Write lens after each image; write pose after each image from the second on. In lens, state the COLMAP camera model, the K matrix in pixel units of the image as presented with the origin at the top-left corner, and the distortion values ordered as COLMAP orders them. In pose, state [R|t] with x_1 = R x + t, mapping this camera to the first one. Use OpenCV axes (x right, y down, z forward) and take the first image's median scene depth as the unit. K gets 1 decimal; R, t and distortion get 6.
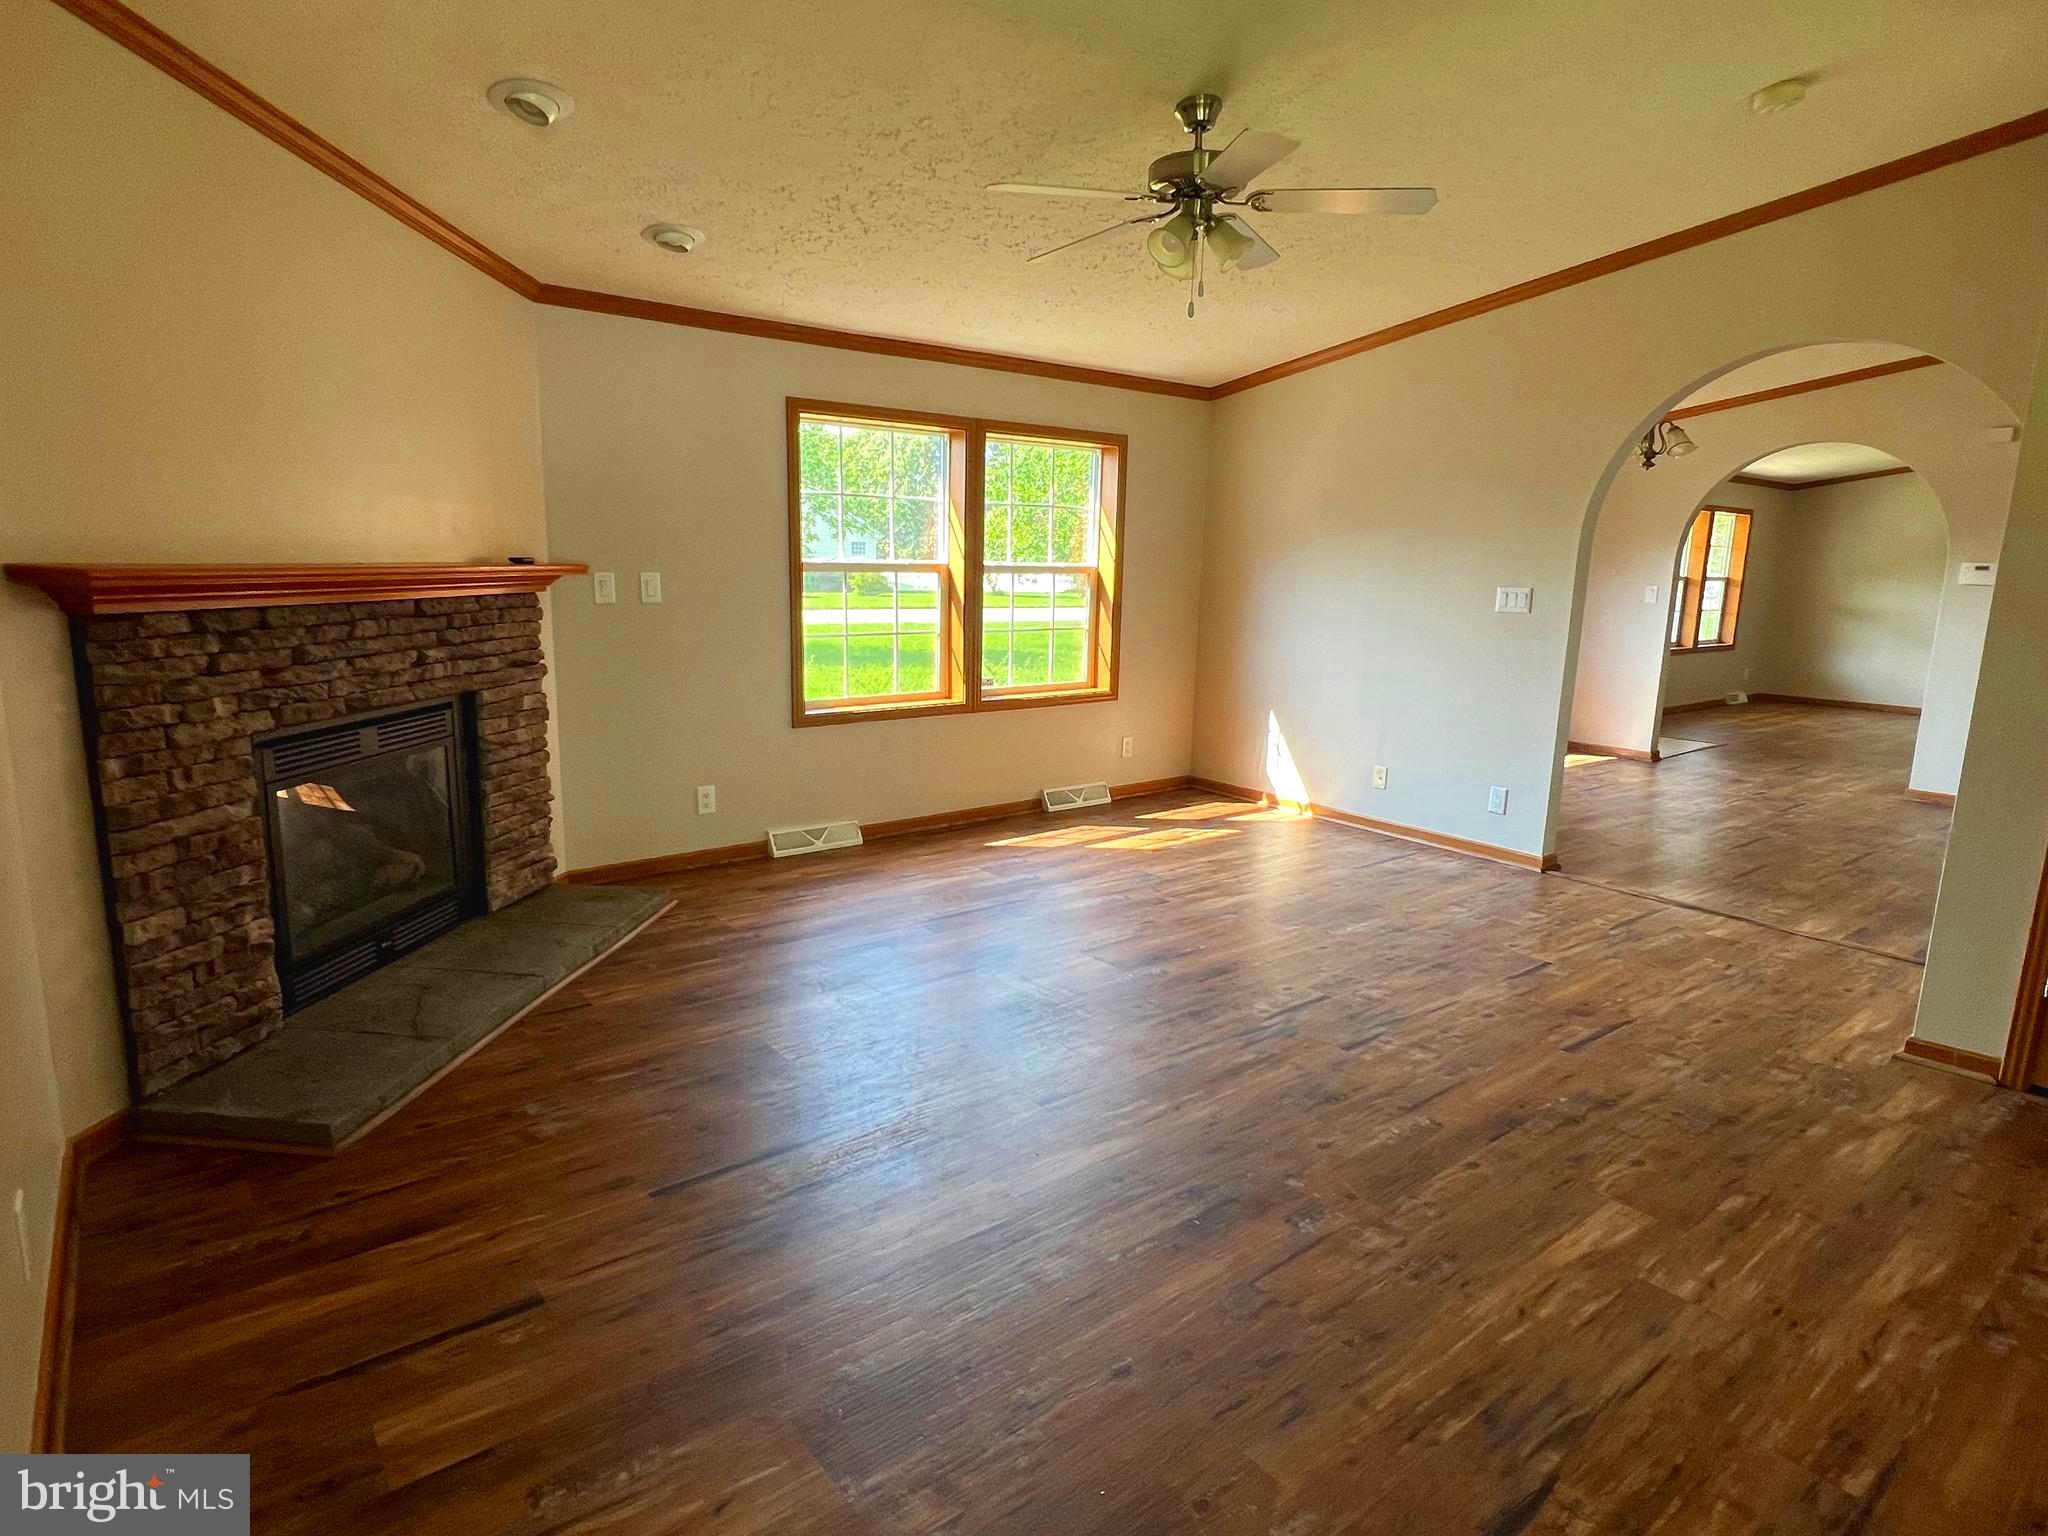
lens RADIAL K [[1110.6, 0, 1011.9], [0, 1110.6, 773.9], [0, 0, 1]] dist [-0.000978, 0.000165]
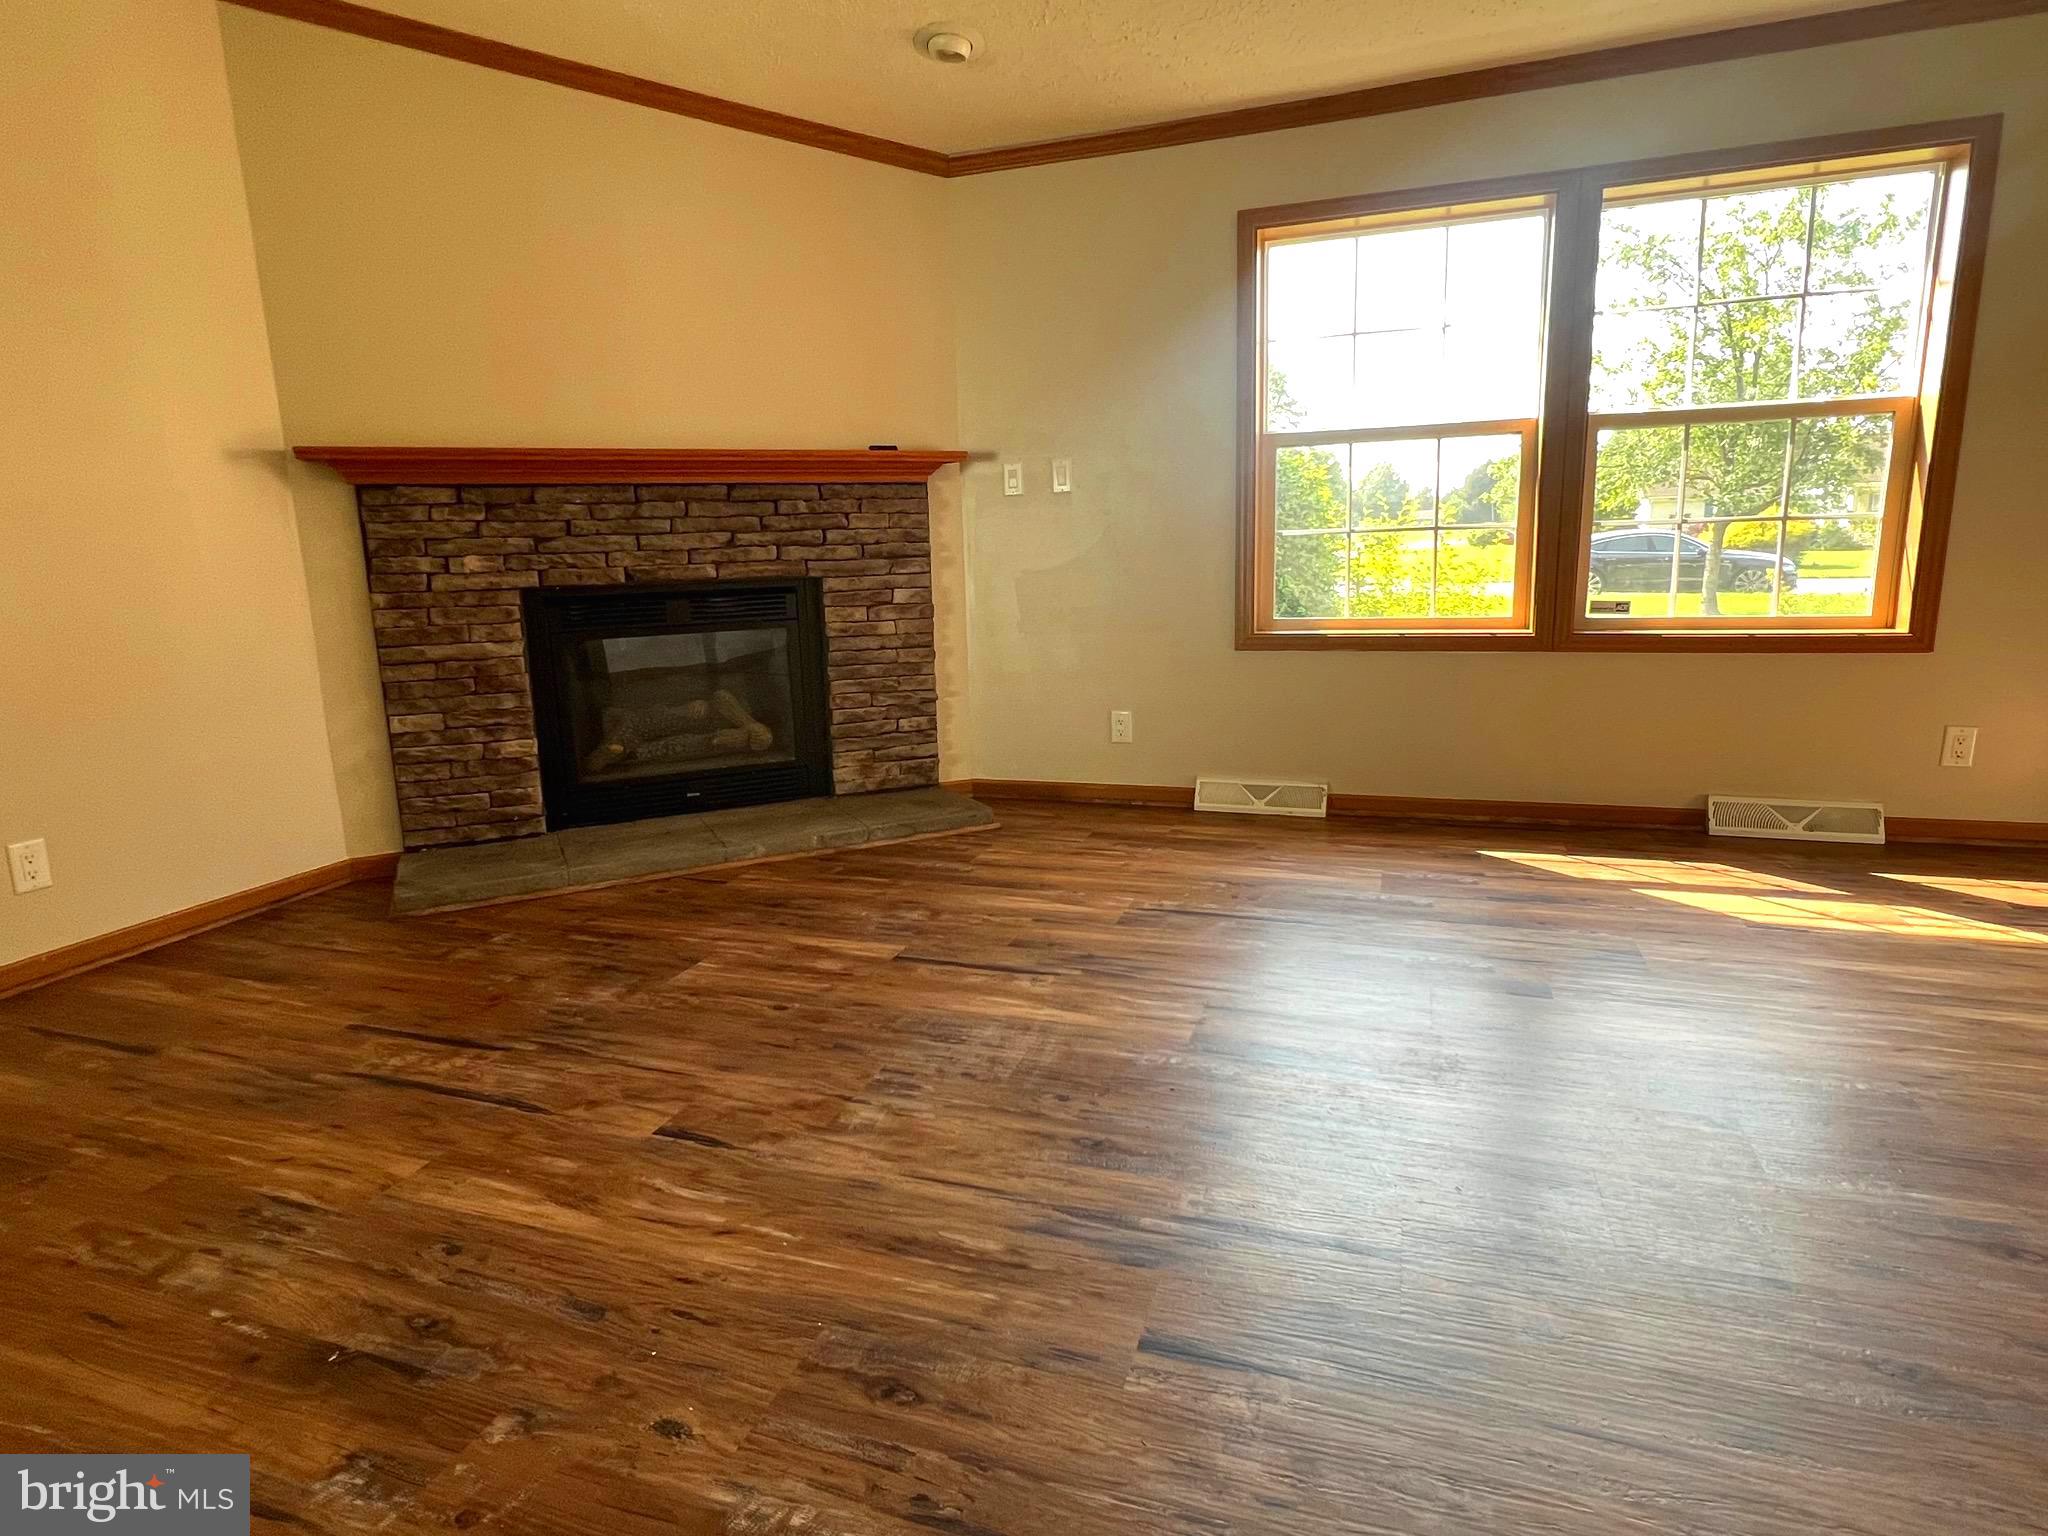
lens RADIAL K [[1110.6, 0, 1026.3], [0, 1110.6, 778.1], [0, 0, 1]] dist [-0.000978, 0.000165]
pose [[0.537519, 0.138671, -0.831771, 0.537458], [-0.121900, 0.988803, 0.086075, -0.002520], [0.834394, 0.055126, 0.548405, 0.629946]]
